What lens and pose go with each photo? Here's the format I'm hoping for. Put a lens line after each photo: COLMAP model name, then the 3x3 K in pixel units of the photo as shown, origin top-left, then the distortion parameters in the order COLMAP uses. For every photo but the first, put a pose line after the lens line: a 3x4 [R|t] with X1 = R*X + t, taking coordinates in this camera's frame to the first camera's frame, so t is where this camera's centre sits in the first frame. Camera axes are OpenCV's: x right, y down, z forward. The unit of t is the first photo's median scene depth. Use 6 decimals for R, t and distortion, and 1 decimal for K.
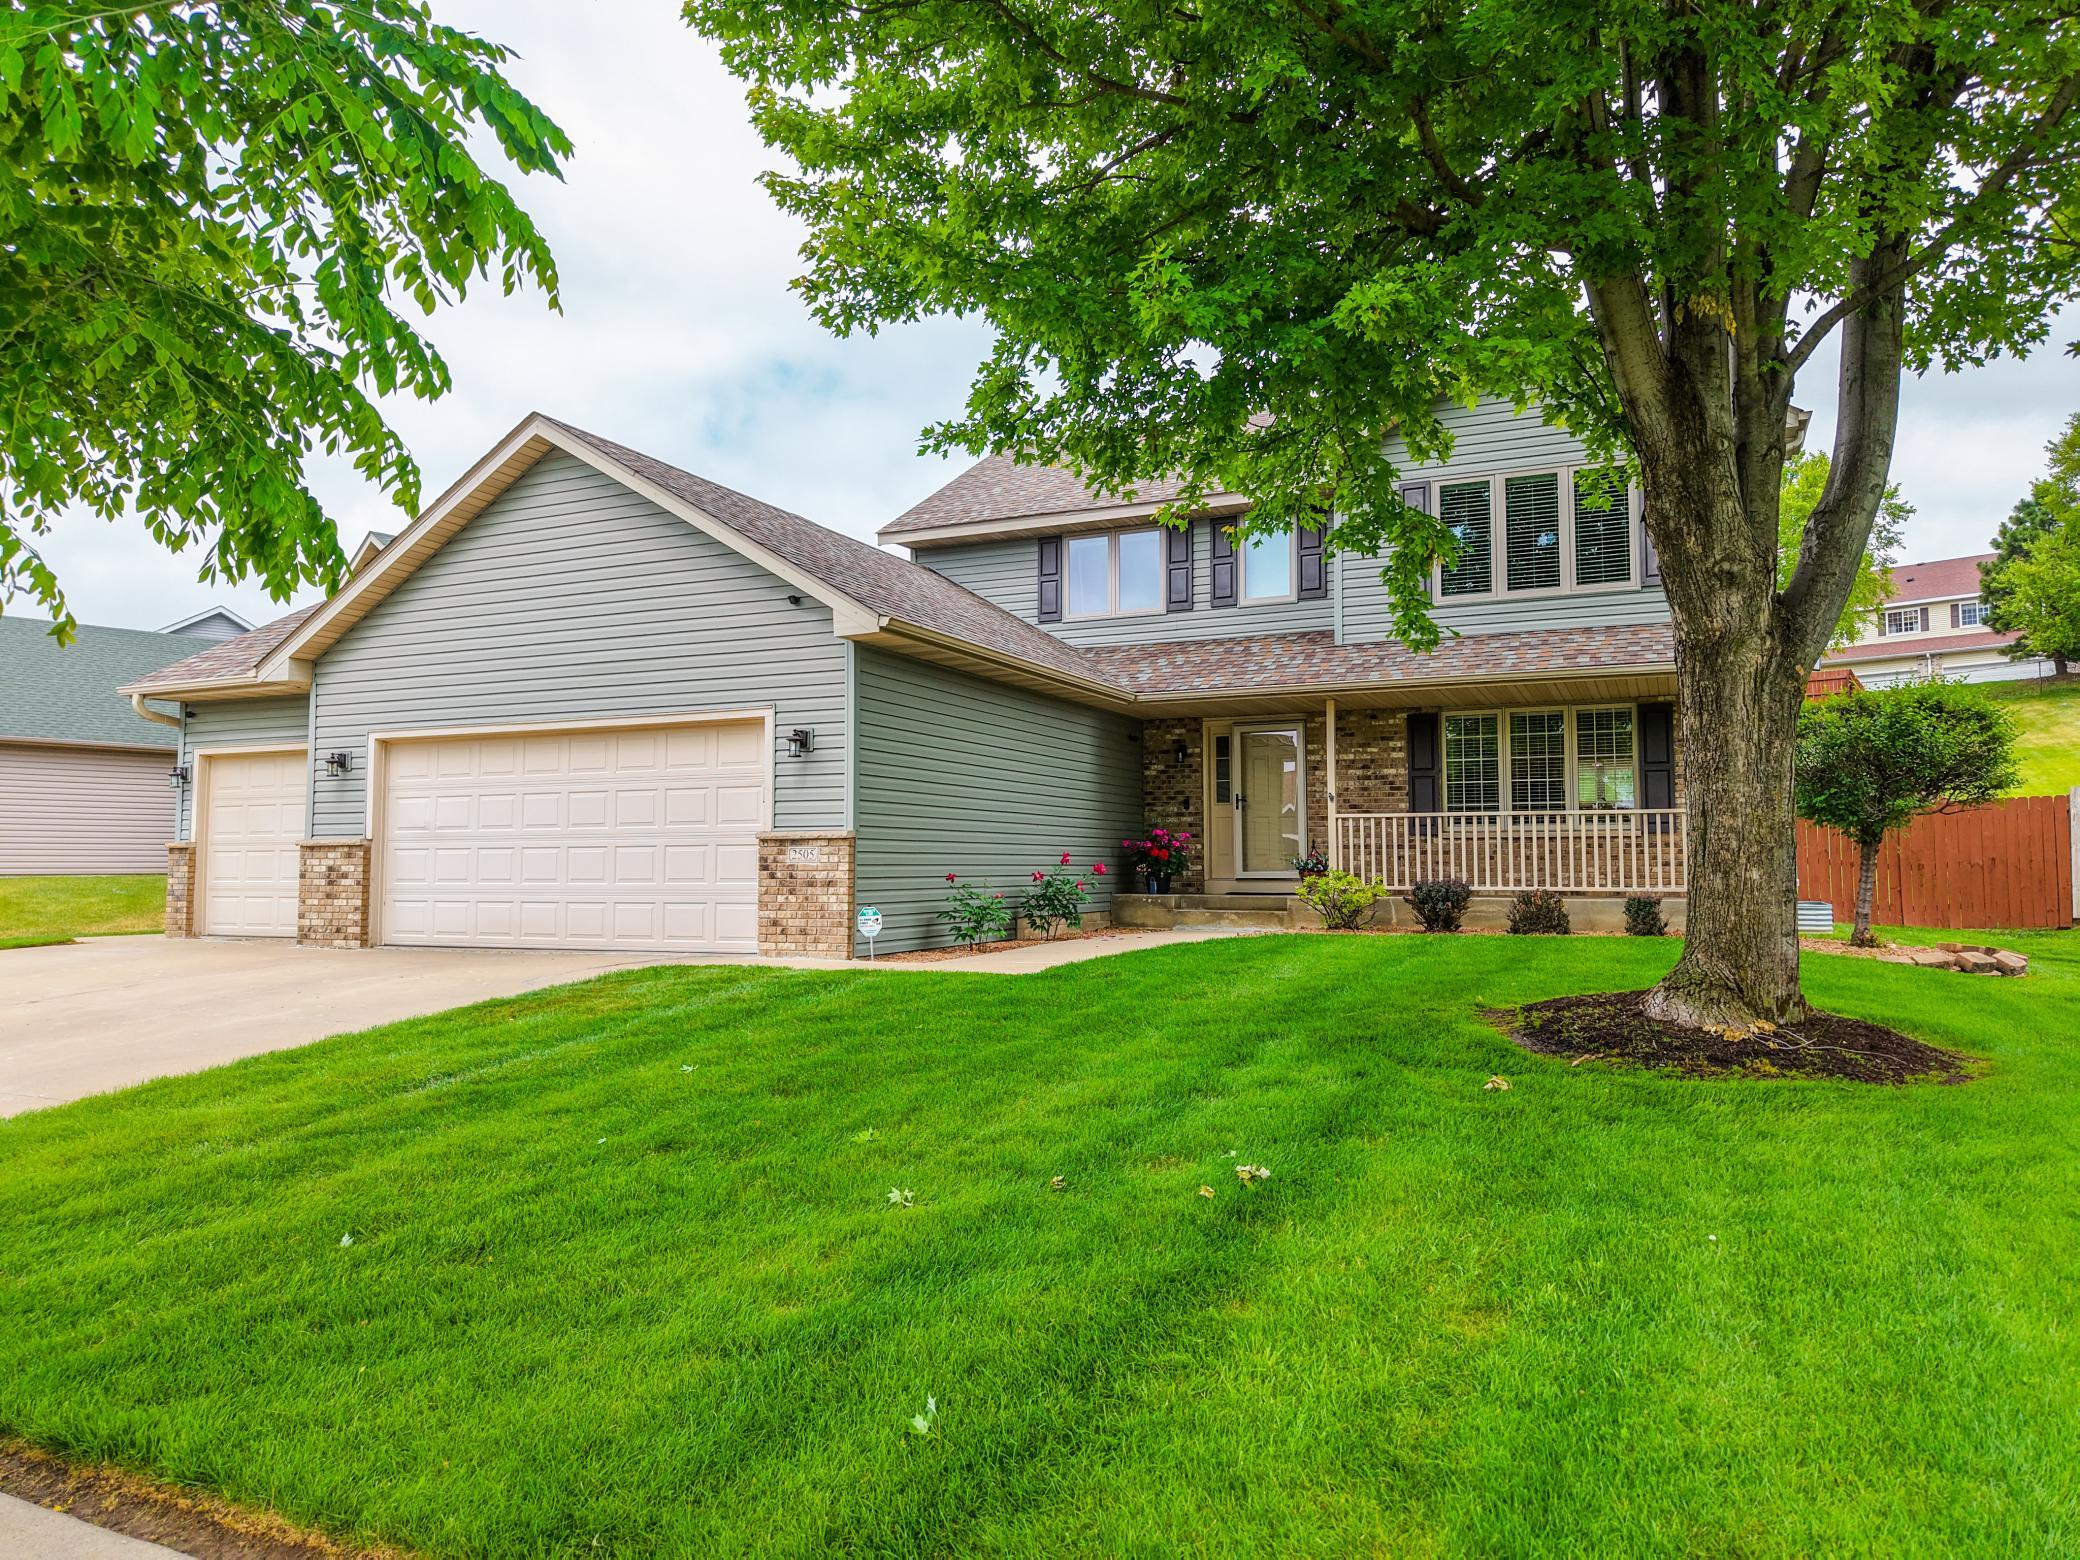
lens RADIAL K [[1360.8, 0, 1048.4], [0, 1360.8, 794.1], [0, 0, 1]] dist [0.043943, -0.048039]
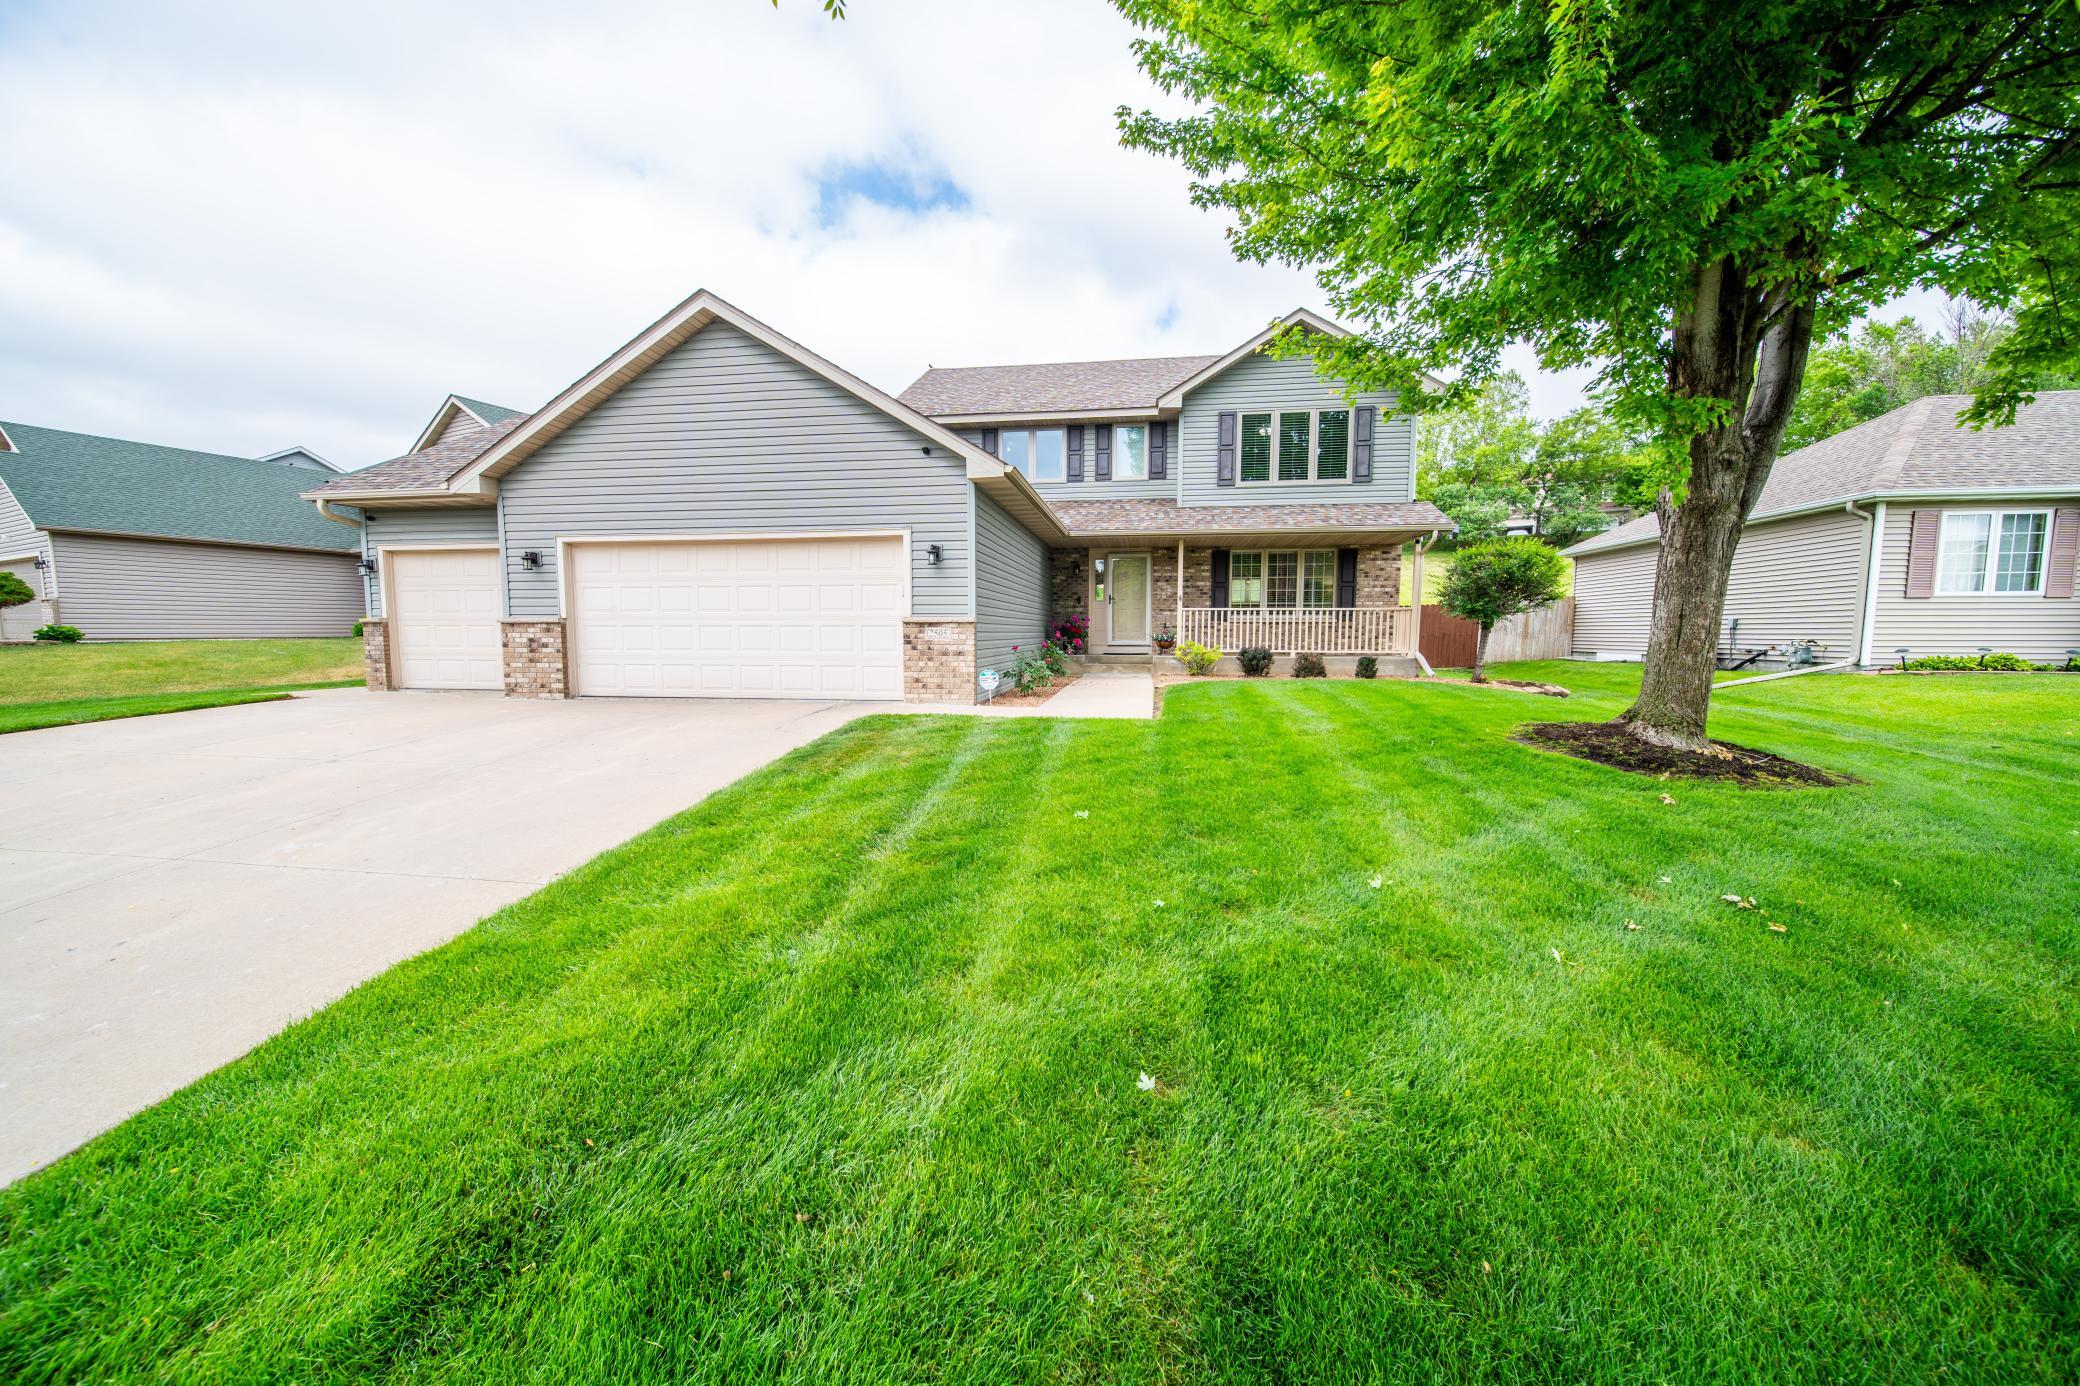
lens RADIAL K [[713.6, 0, 1037.2], [0, 713.6, 693.4], [0, 0, 1]] dist [-0.001113, -0.000118]
pose [[0.963457, -0.018822, 0.267201, -0.209645], [-0.018695, 0.990371, 0.137170, 0.001272], [-0.267210, -0.137153, 0.953828, 0.179740]]
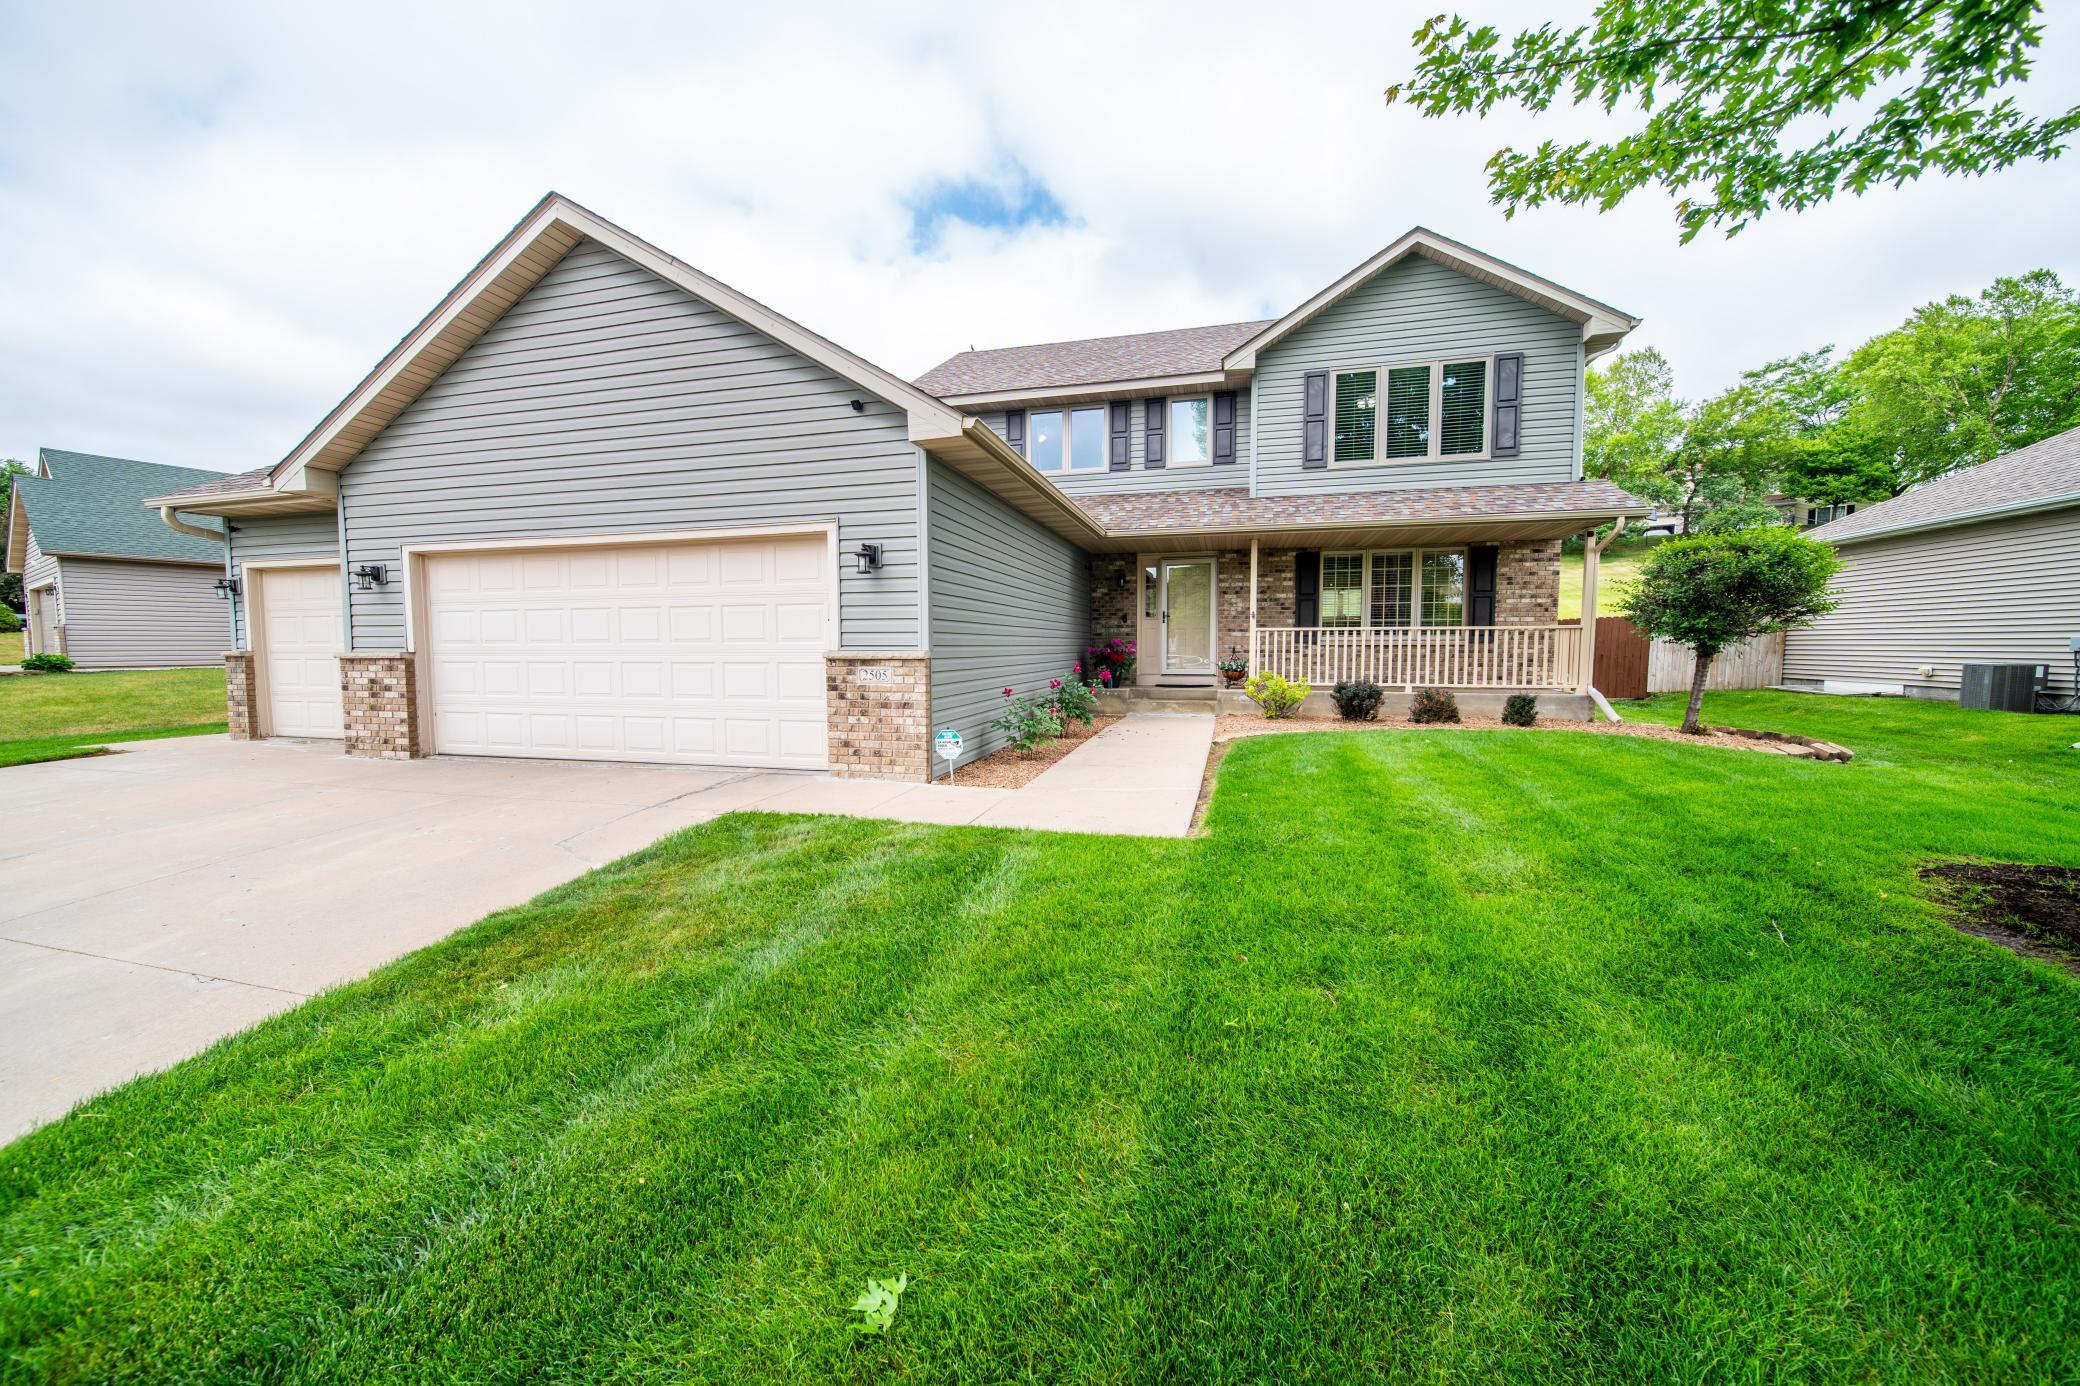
lens RADIAL K [[716.0, 0, 1040.0], [0, 716.0, 693.0], [0, 0, 1]] dist [-0.000897, -0.000439]
pose [[0.986396, -0.011552, 0.163980, -0.109822], [-0.008140, 0.992872, 0.118910, -0.003457], [-0.164185, -0.118627, 0.979271, 0.355693]]
